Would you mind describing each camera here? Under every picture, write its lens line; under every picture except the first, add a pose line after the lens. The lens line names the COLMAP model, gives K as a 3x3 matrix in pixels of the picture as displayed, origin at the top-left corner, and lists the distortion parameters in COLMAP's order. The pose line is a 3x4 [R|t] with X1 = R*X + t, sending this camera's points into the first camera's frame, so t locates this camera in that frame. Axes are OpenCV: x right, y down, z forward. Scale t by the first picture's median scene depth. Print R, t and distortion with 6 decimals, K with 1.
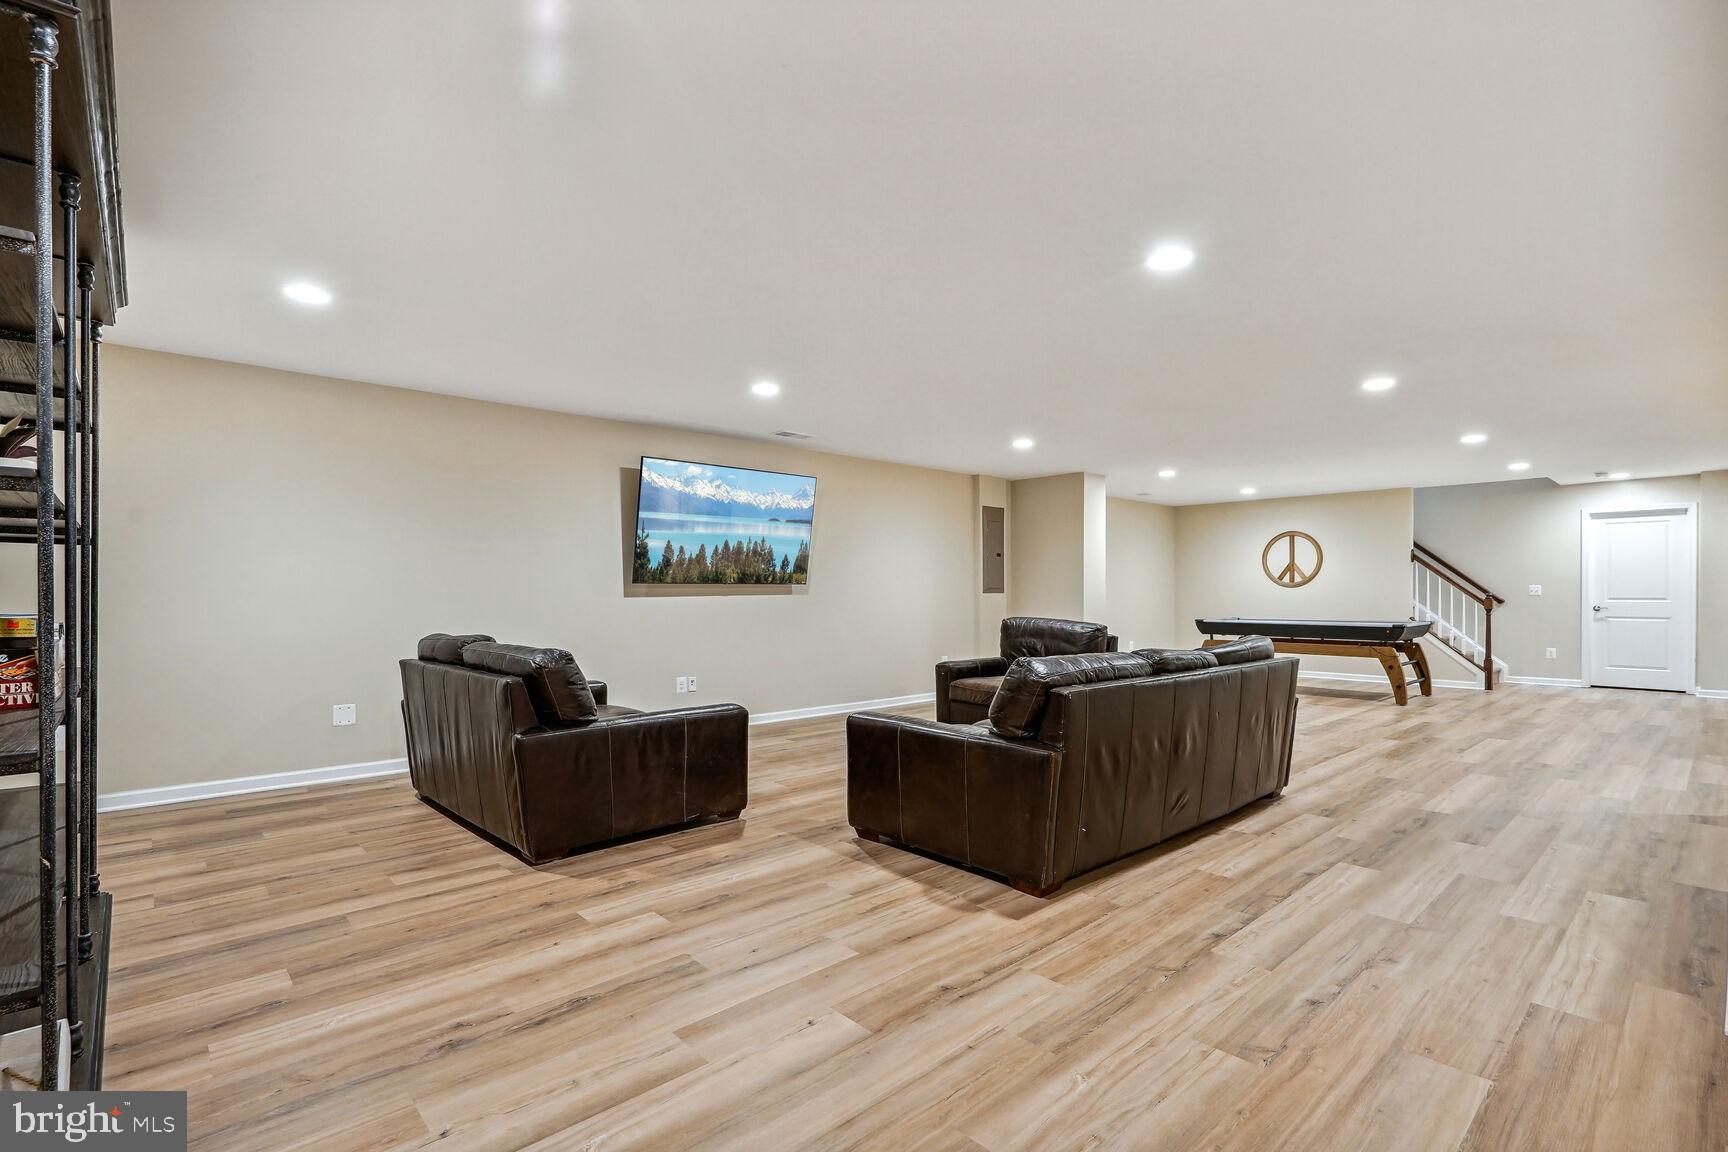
lens RADIAL K [[790.2, 0, 864.0], [0, 790.2, 576.0], [0, 0, 1]] dist [-0.001408, 0.000096]
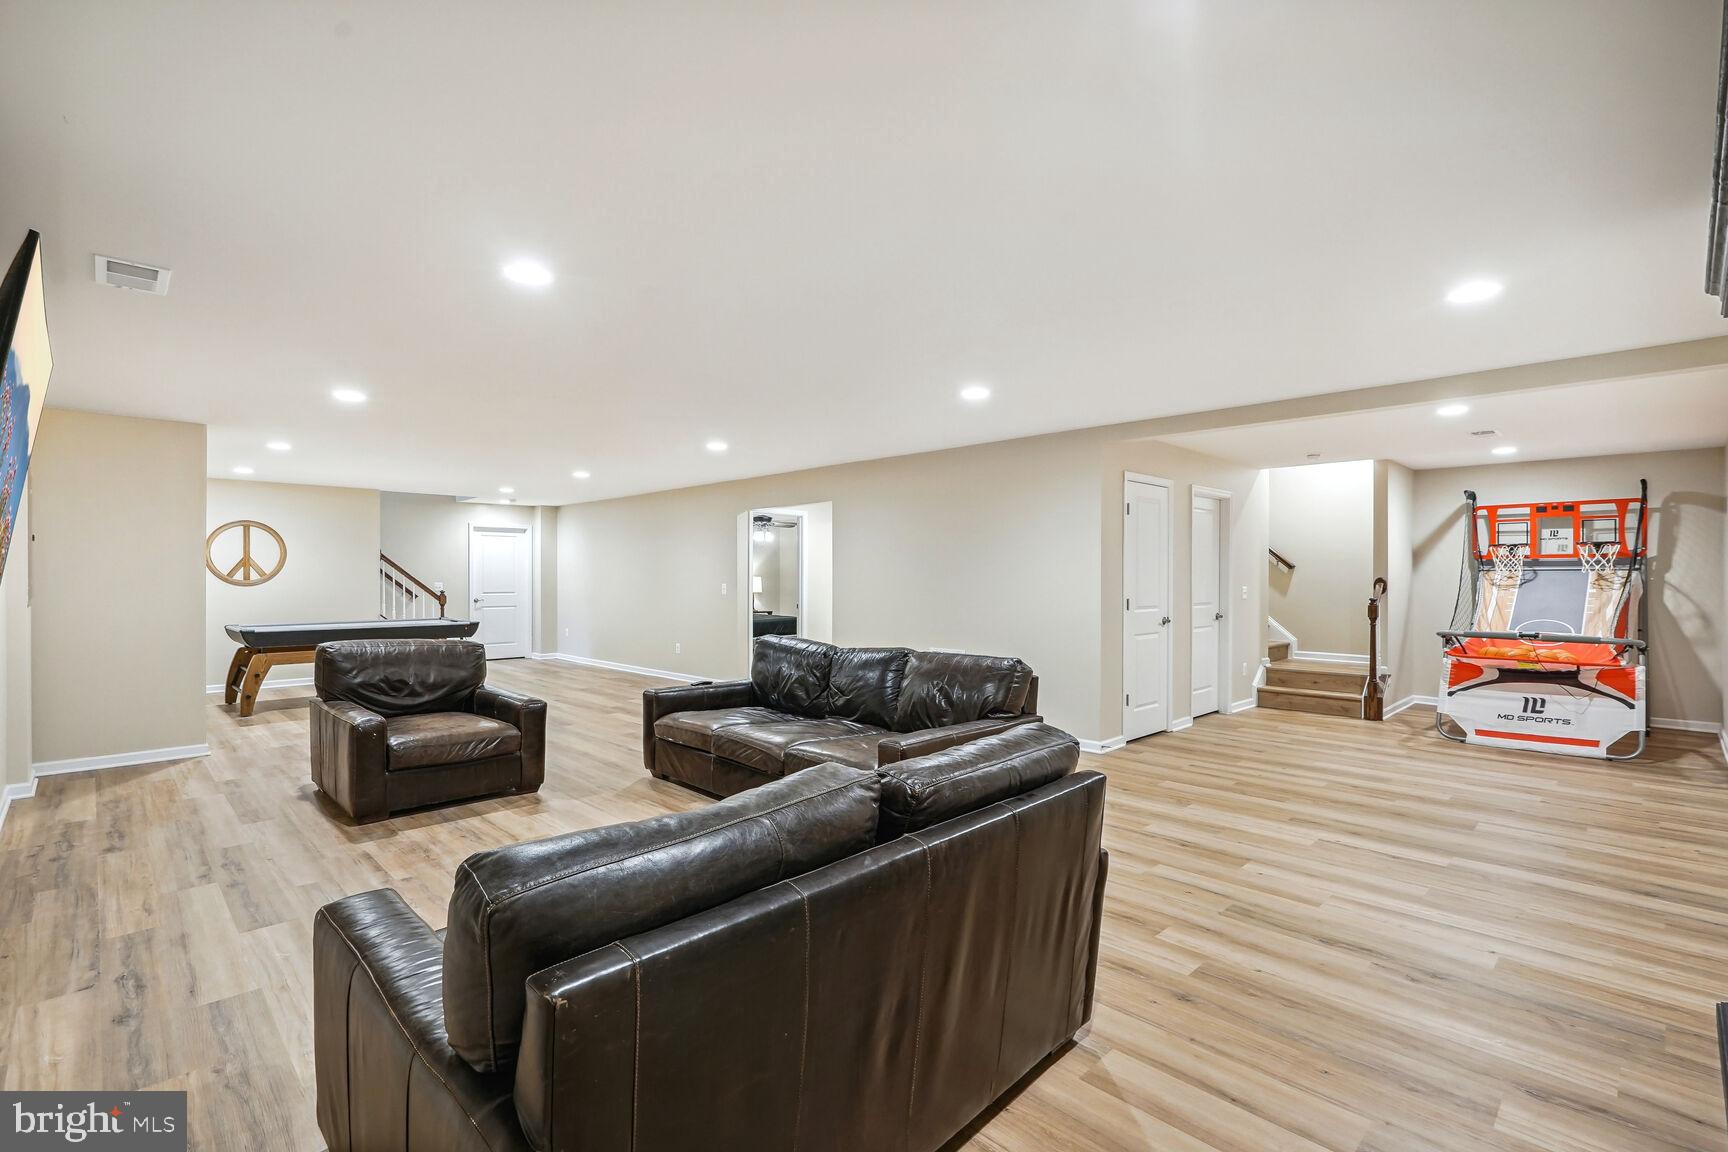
lens RADIAL K [[790.2, 0, 864.0], [0, 790.2, 576.0], [0, 0, 1]] dist [-0.001408, 0.000096]
pose [[-0.027076, 0.001089, 0.999633, -1.333398], [-0.020057, 0.999798, -0.001633, -0.034655], [-0.999432, -0.020094, -0.027049, 1.472319]]
